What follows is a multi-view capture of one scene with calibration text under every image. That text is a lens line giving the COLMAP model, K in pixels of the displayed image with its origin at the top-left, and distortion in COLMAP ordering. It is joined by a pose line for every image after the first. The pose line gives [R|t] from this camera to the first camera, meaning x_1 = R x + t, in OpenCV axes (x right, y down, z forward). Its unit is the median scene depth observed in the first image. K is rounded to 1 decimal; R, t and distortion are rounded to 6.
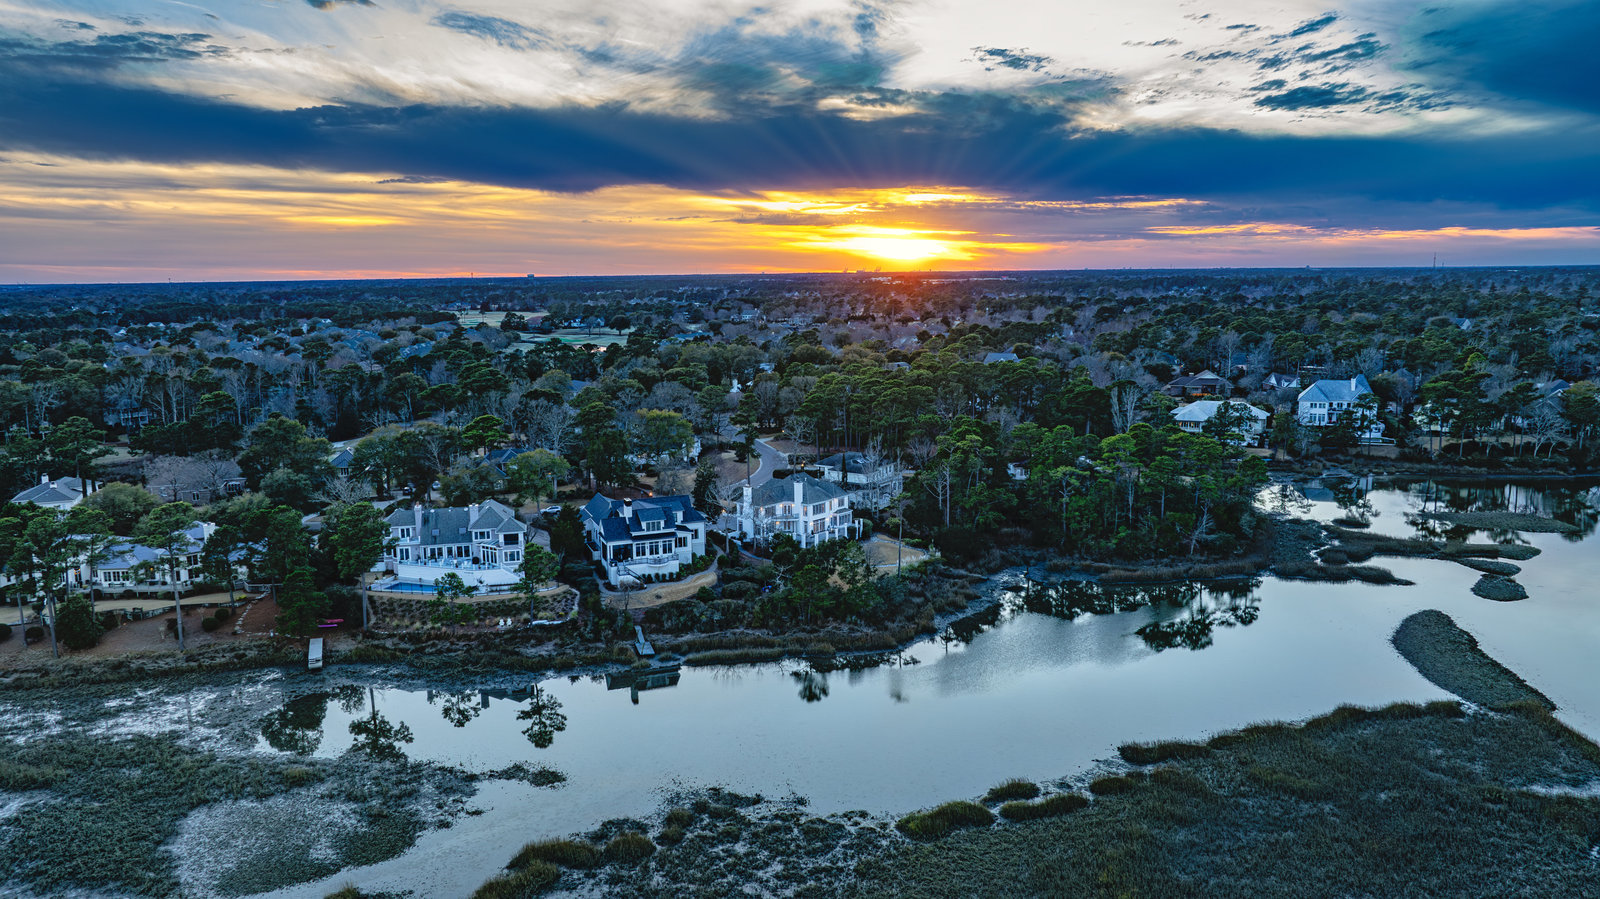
lens RADIAL K [[1116.1, 0, 800.0], [0, 1116.1, 449.5], [0, 0, 1]] dist [-0.010540, -0.001653]
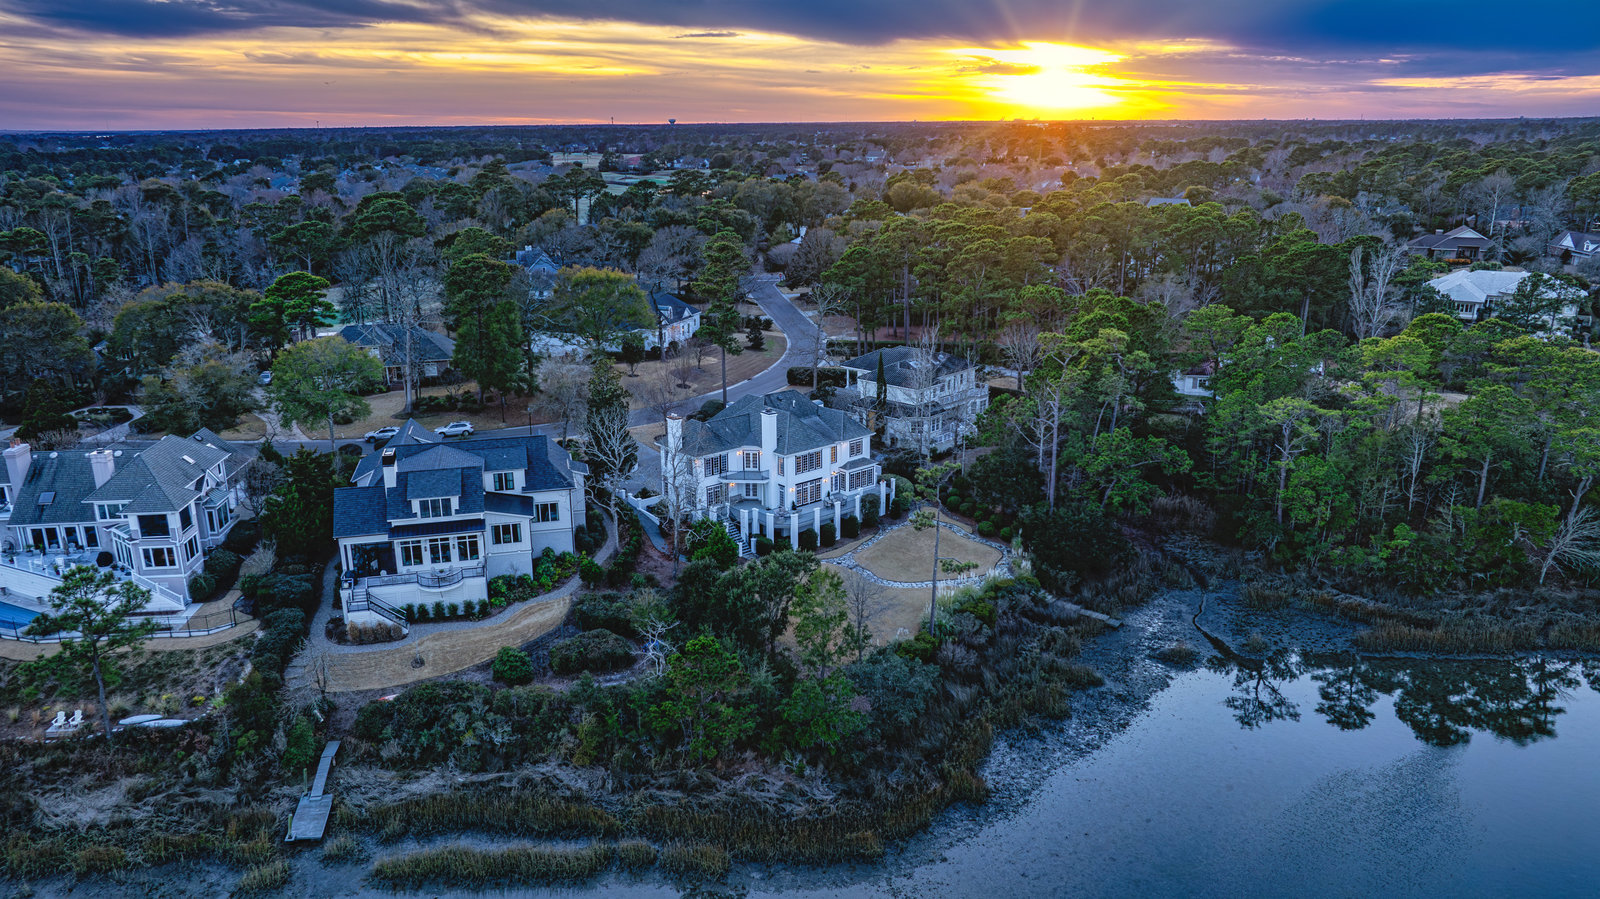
lens RADIAL K [[1116.1, 0, 800.0], [0, 1116.1, 449.5], [0, 0, 1]] dist [-0.010540, -0.001653]
pose [[0.991217, 0.042698, -0.125164, 0.078985], [-0.026159, 0.991048, 0.130919, -0.022857], [0.129634, -0.126495, 0.983460, 0.464747]]
